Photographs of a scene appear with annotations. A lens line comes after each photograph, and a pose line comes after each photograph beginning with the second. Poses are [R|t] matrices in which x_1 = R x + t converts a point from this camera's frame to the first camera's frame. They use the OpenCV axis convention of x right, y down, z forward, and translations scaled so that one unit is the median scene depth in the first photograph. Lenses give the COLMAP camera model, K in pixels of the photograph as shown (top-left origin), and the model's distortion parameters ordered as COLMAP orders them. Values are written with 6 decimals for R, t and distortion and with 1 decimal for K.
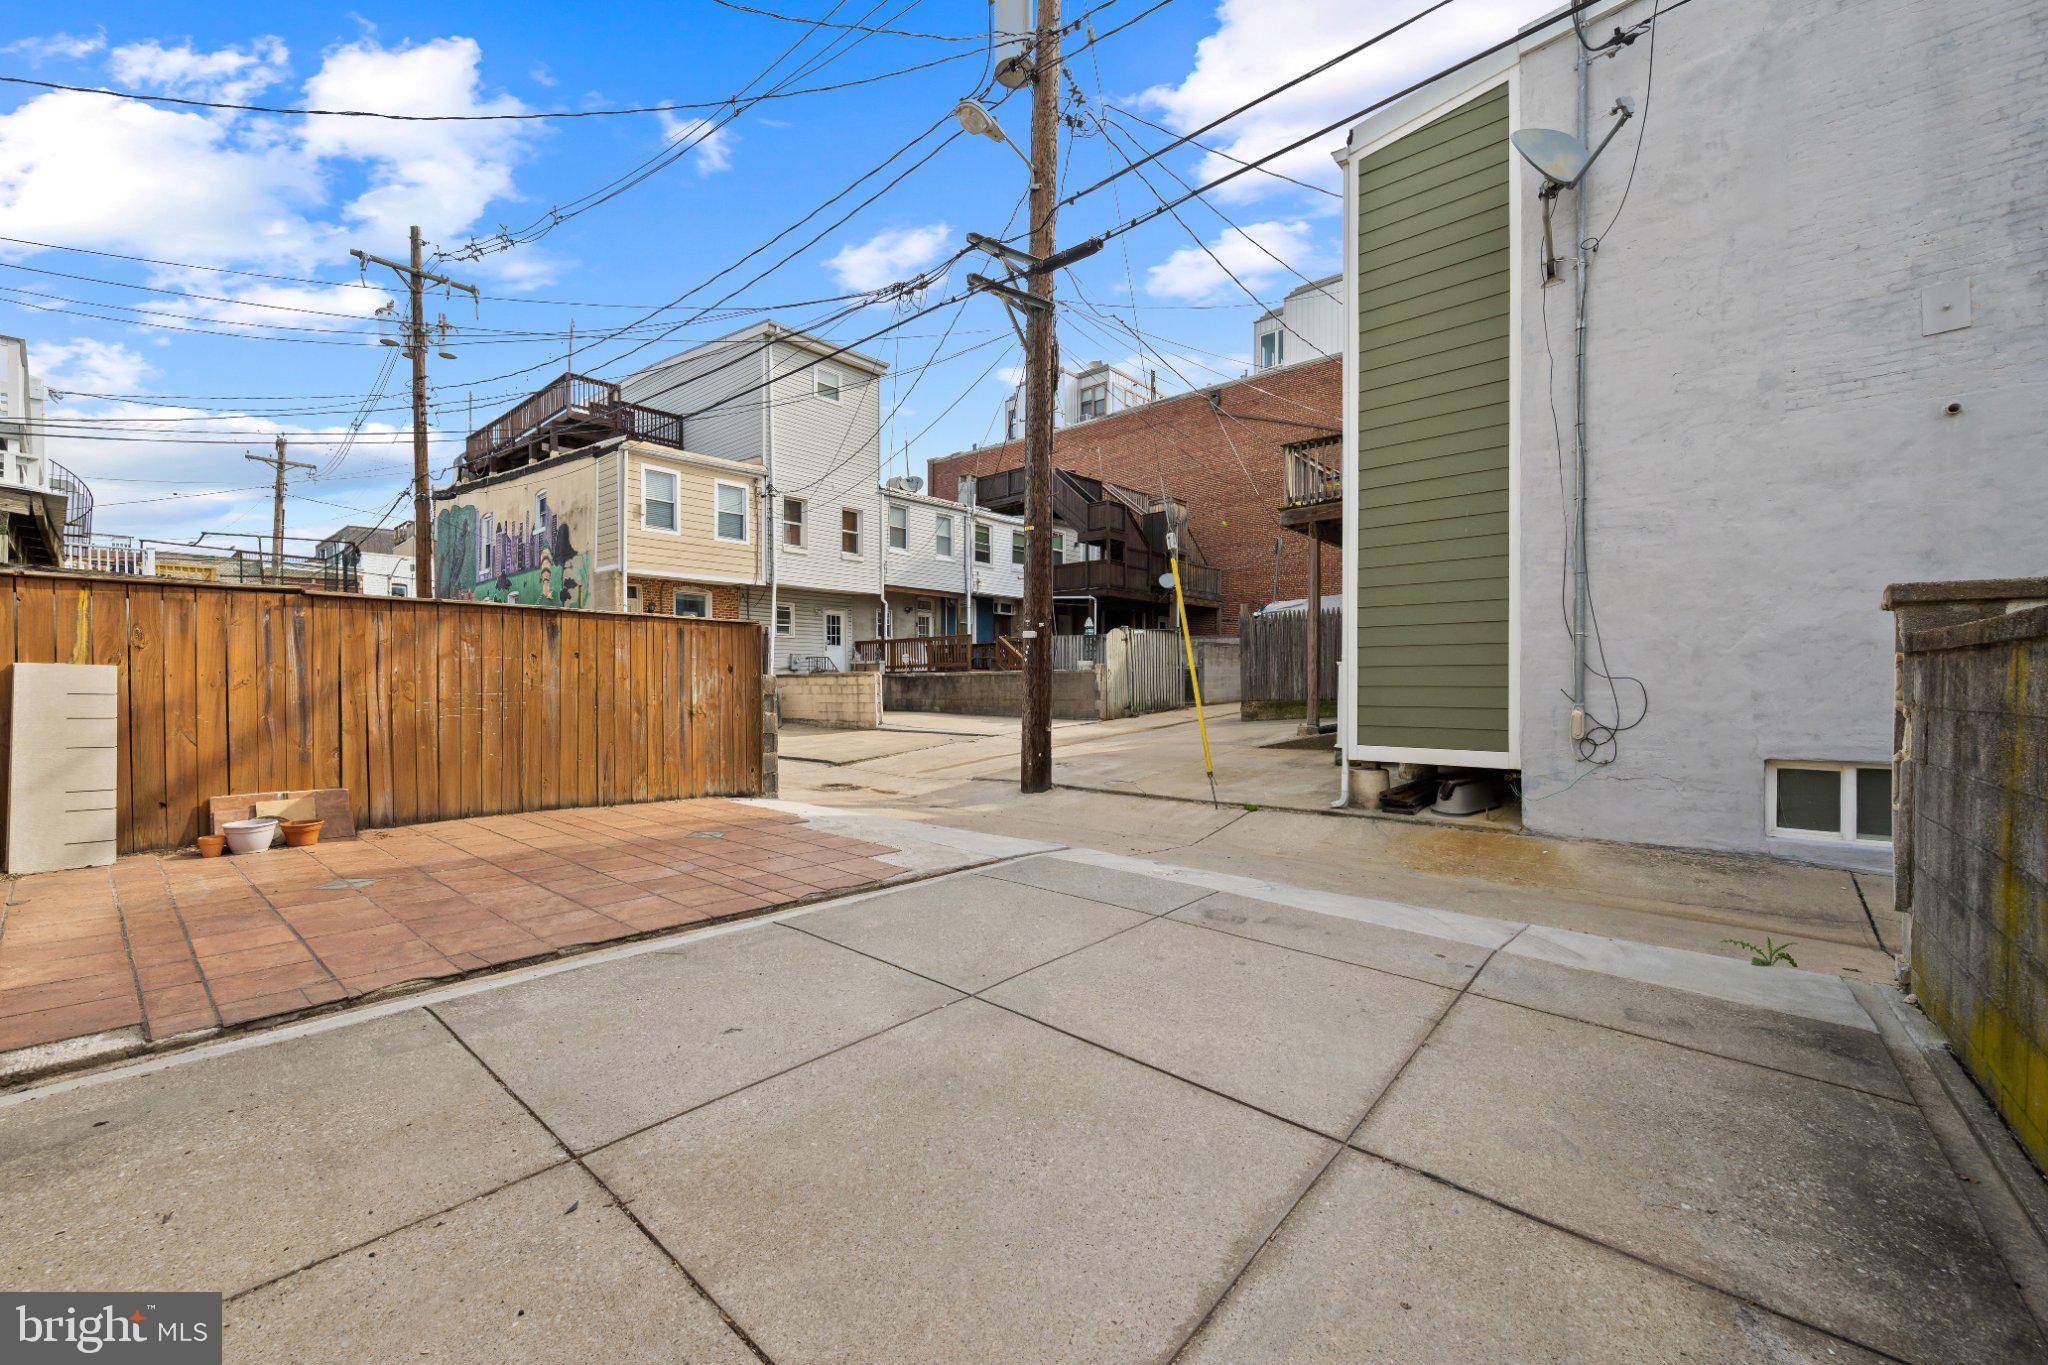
lens RADIAL K [[807.0, 0, 1026.3], [0, 807.0, 696.4], [0, 0, 1]] dist [0.001643, -0.000659]
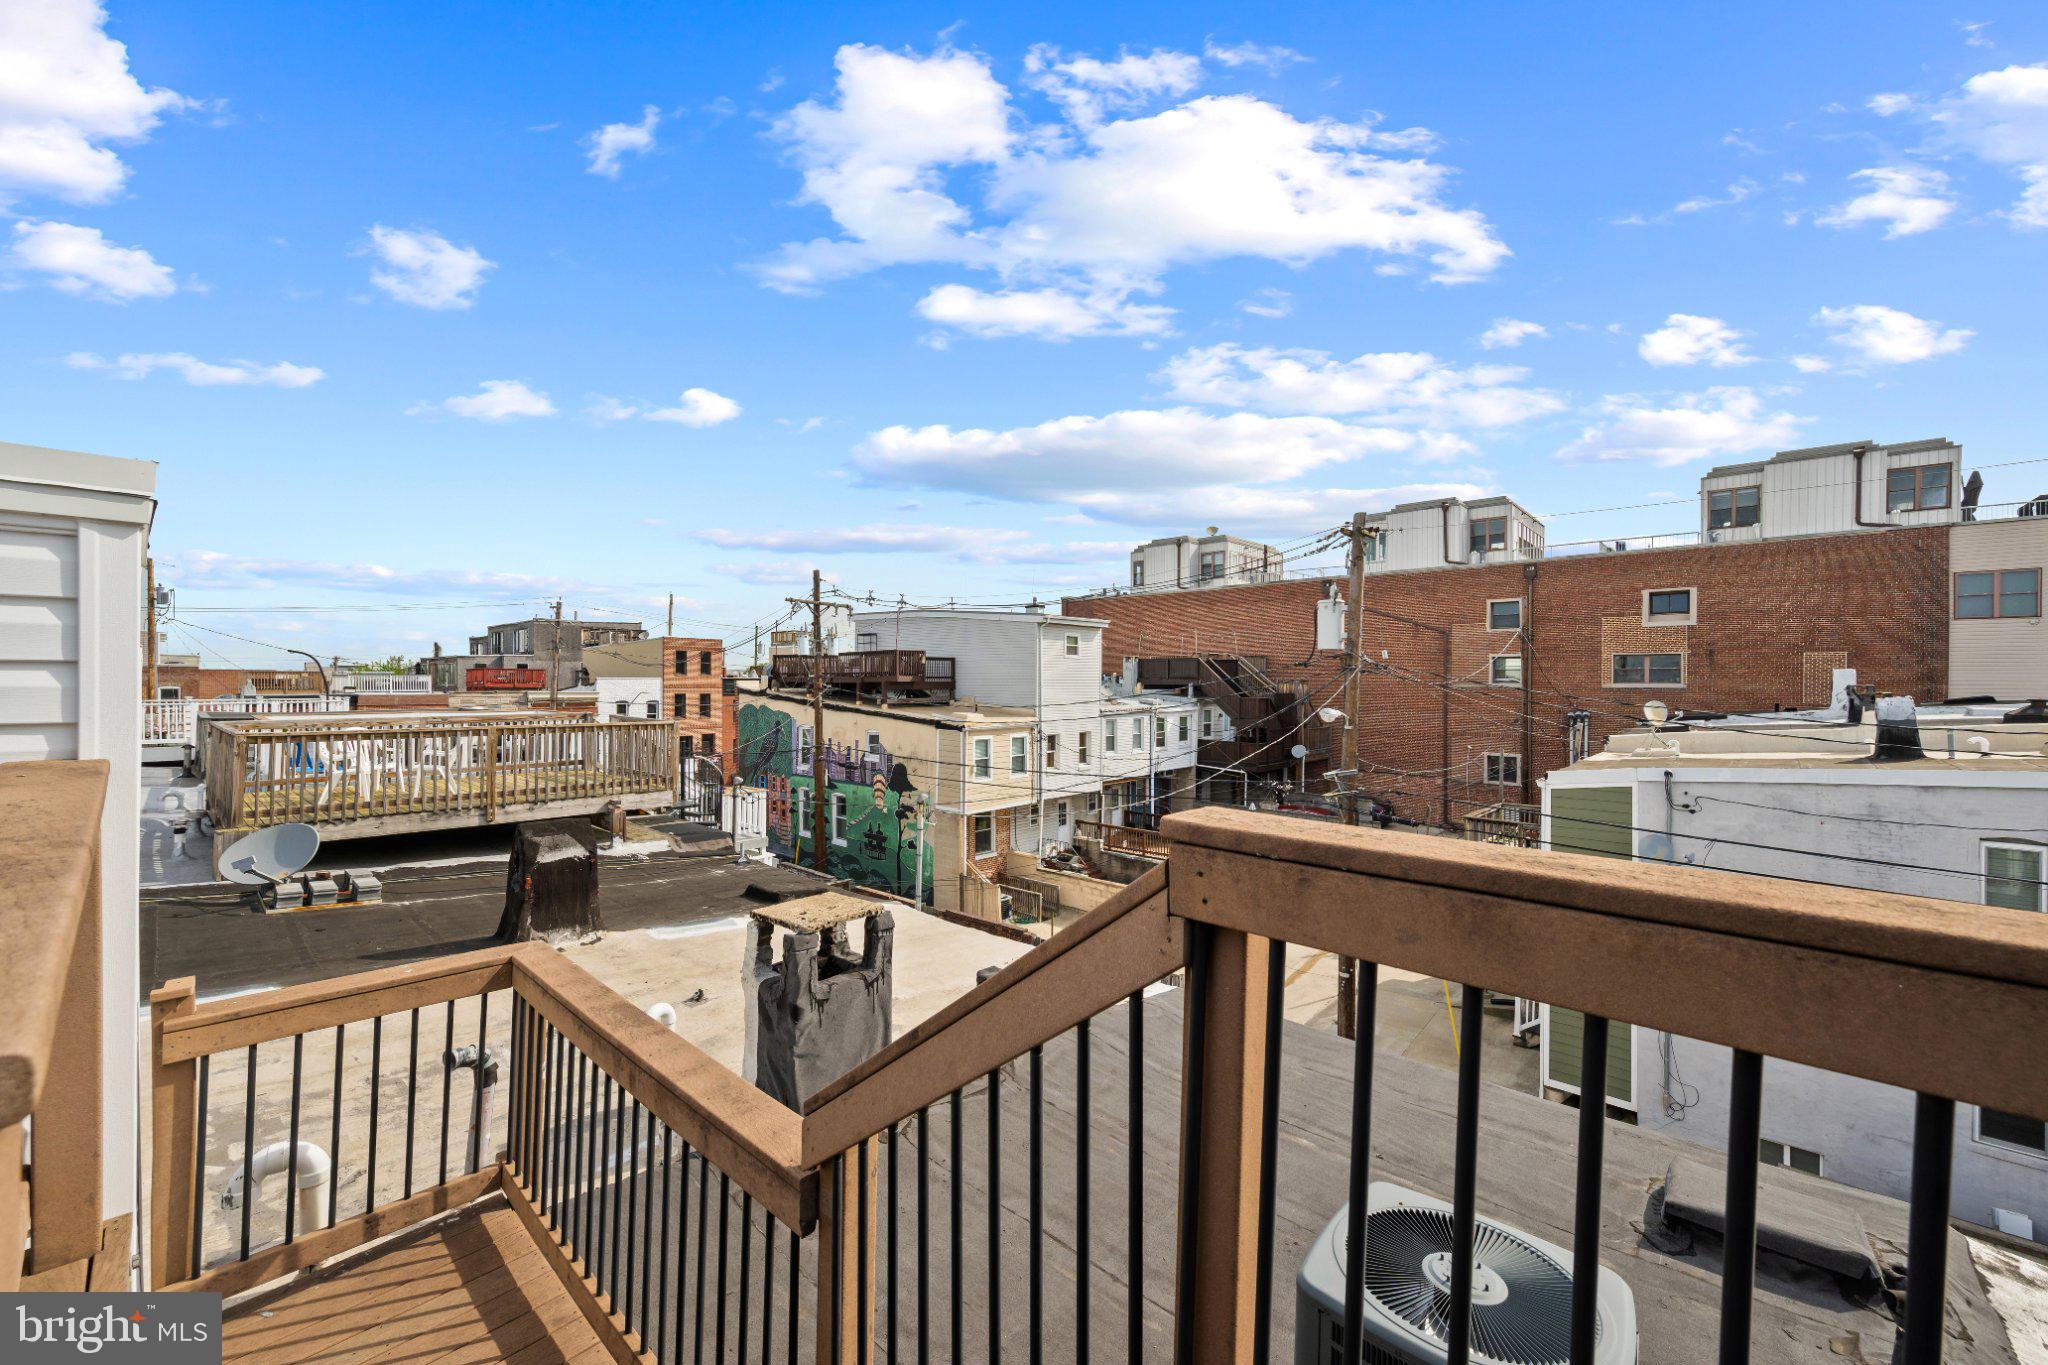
lens RADIAL K [[807.0, 0, 1025.2], [0, 807.0, 677.4], [0, 0, 1]] dist [0.001643, -0.000659]
pose [[0.999726, 0.008268, -0.021888, -0.278659], [-0.008604, 0.999846, -0.015296, -0.292820], [0.021758, 0.015480, 0.999643, -0.341459]]
